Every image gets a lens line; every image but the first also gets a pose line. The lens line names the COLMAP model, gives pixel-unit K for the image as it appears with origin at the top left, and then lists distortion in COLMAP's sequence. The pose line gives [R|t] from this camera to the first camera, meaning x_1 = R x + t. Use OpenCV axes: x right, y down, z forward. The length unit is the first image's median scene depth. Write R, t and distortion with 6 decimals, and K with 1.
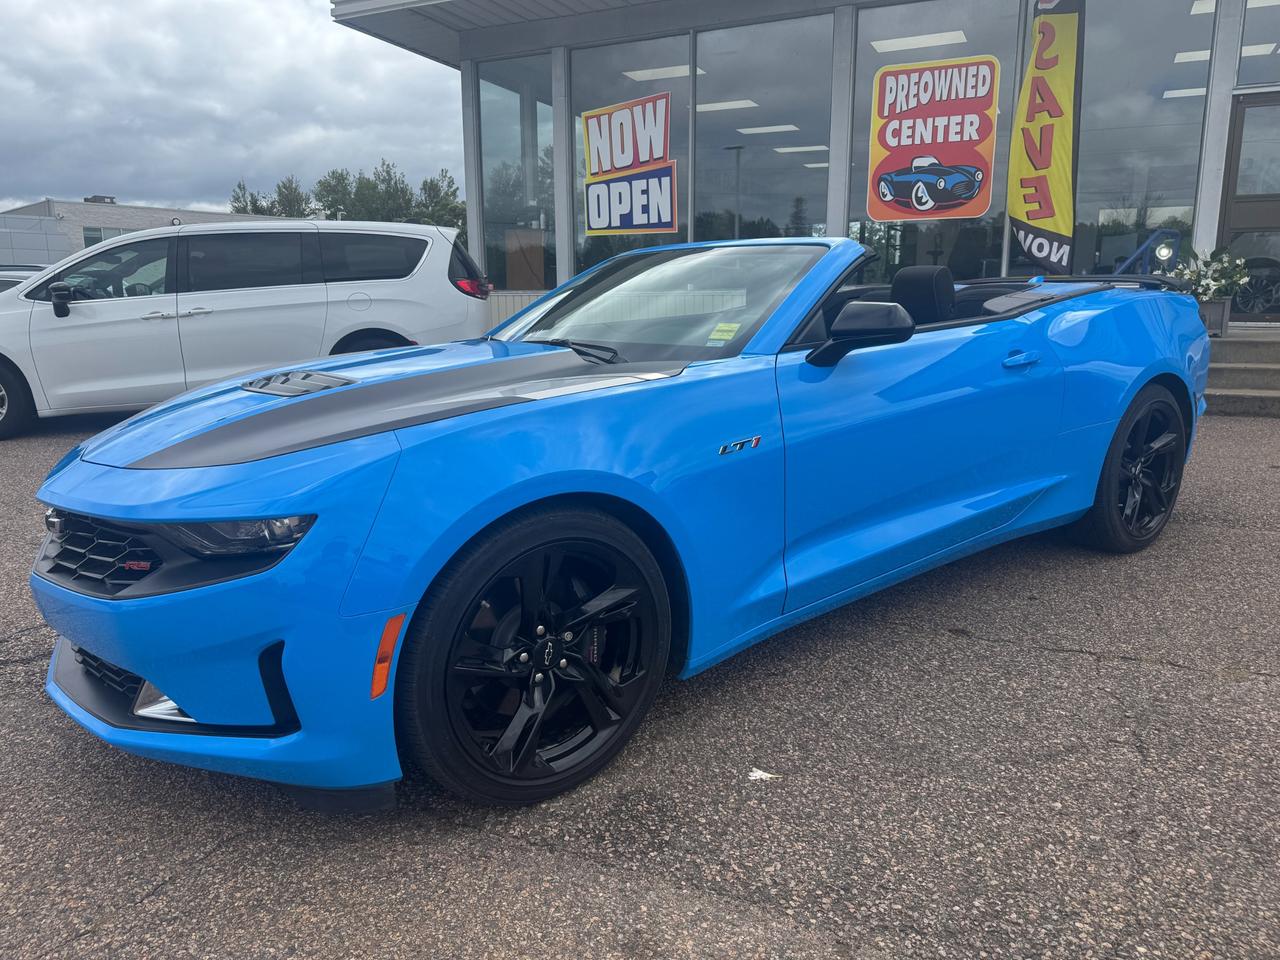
lens RADIAL K [[894.6, 0, 639.7], [0, 894.6, 500.1], [0, 0, 1]] dist [0.037150, -0.041368]
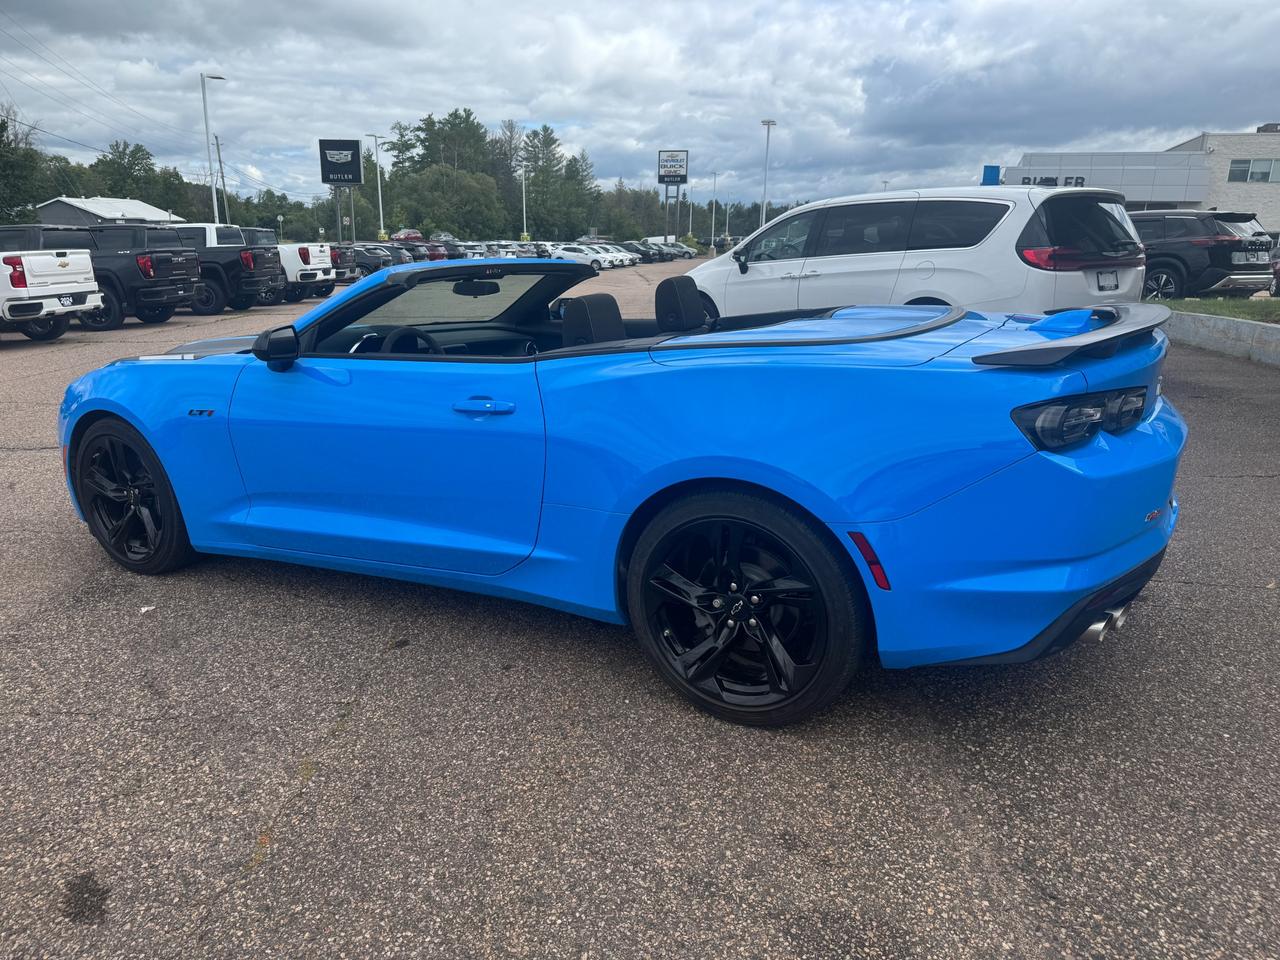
lens RADIAL K [[894.6, 0, 639.7], [0, 894.6, 500.1], [0, 0, 1]] dist [0.037150, -0.041368]
pose [[0.393035, 0.268772, -0.879366, 0.411947], [-0.204138, 0.957968, 0.201556, -0.087632], [0.896577, 0.100294, 0.431382, 0.237687]]
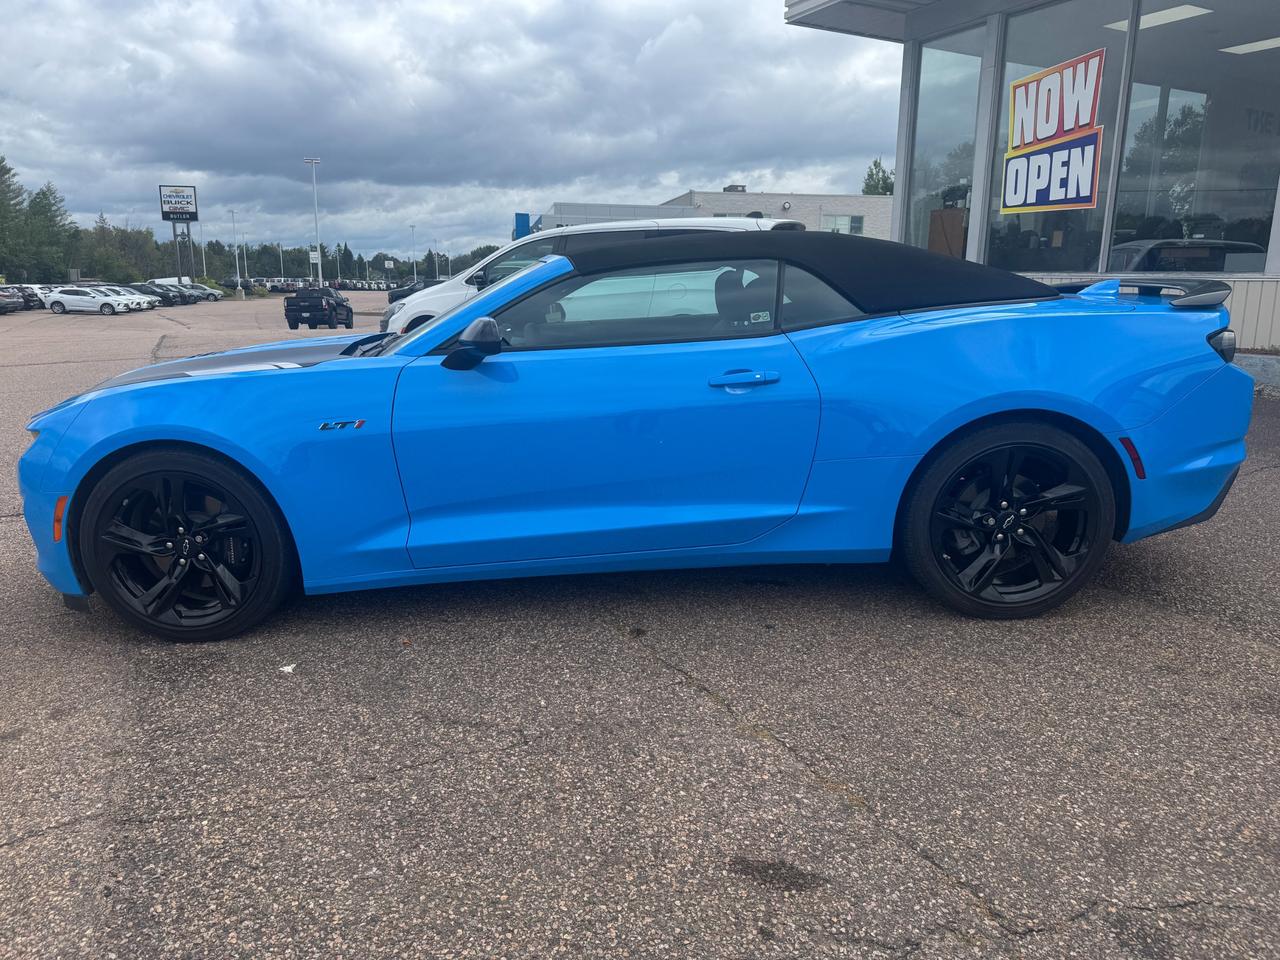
lens RADIAL K [[898.4, 0, 638.0], [0, 898.4, 482.5], [0, 0, 1]] dist [0.017874, -0.021727]
pose [[0.789883, 0.142004, -0.596590, 0.289909], [-0.136240, 0.989145, 0.055060, -0.025387], [0.597932, 0.037788, 0.800655, 0.049280]]
